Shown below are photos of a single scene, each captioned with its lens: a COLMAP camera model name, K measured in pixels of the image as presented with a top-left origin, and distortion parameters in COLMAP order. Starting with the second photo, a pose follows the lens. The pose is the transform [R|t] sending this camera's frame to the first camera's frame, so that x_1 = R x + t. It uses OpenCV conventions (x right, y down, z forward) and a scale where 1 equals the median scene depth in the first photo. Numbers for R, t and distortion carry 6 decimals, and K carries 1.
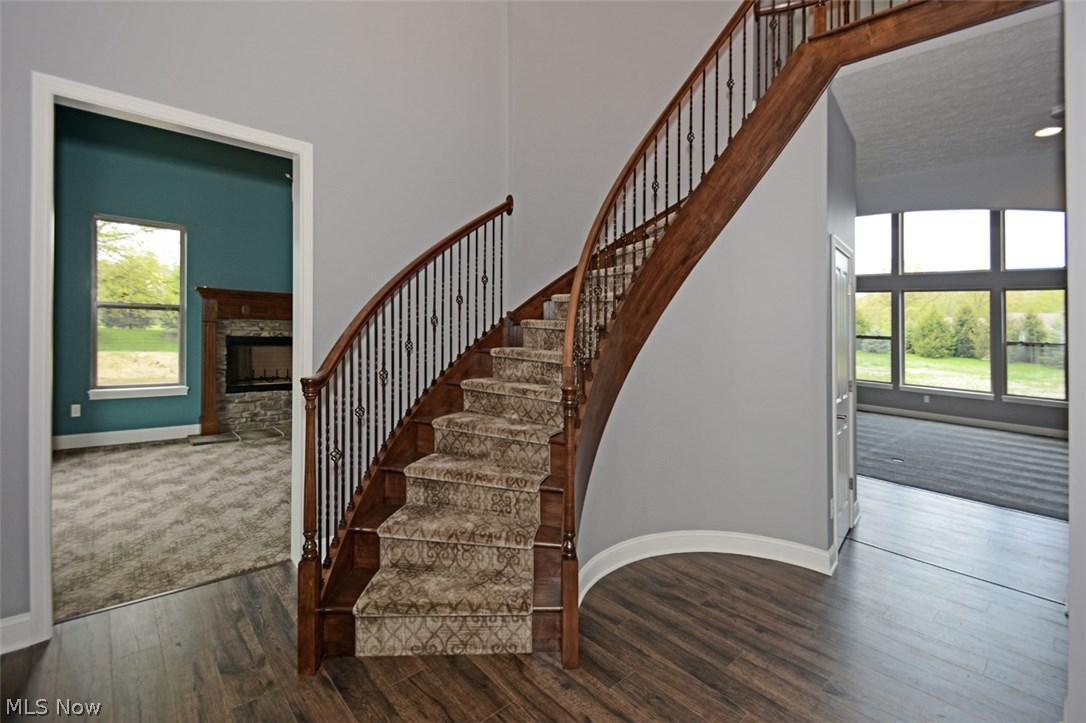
lens RADIAL K [[499.8, 0, 545.9], [0, 499.8, 362.8], [0, 0, 1]] dist [-0.015208, 0.001273]
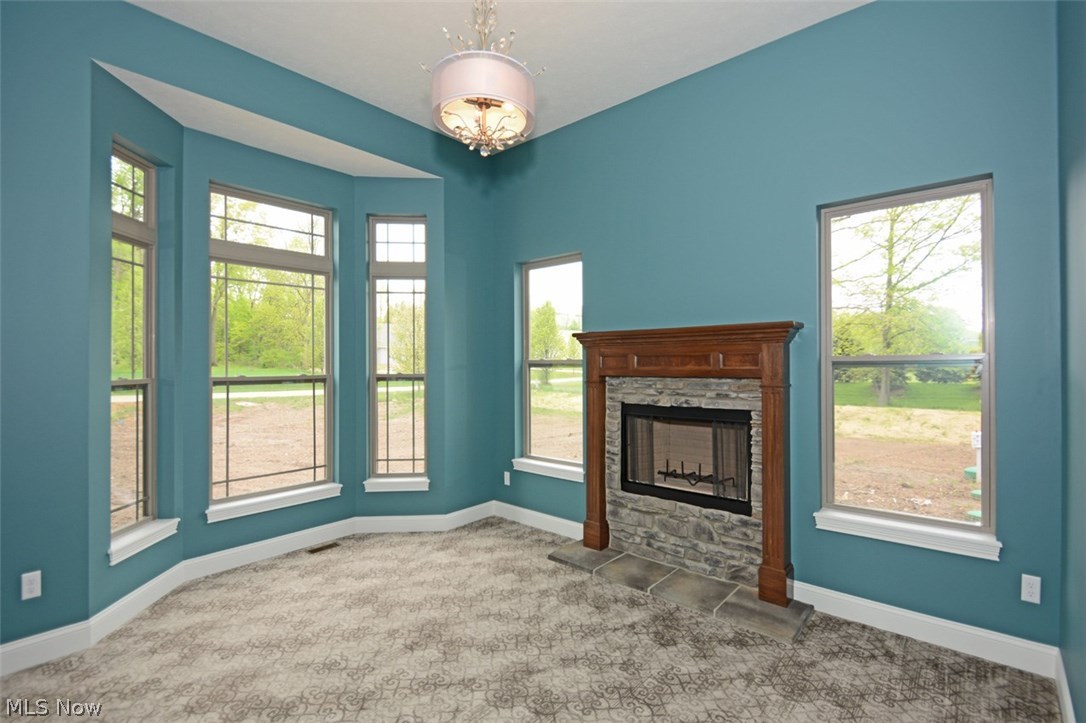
lens RADIAL K [[499.8, 0, 547.2], [0, 499.8, 363.4], [0, 0, 1]] dist [-0.015208, 0.001273]
pose [[0.117537, -0.044110, -0.992088, 0.003016], [-0.060360, 0.996849, -0.051473, -0.063654], [0.991232, 0.065933, 0.114504, 0.796145]]
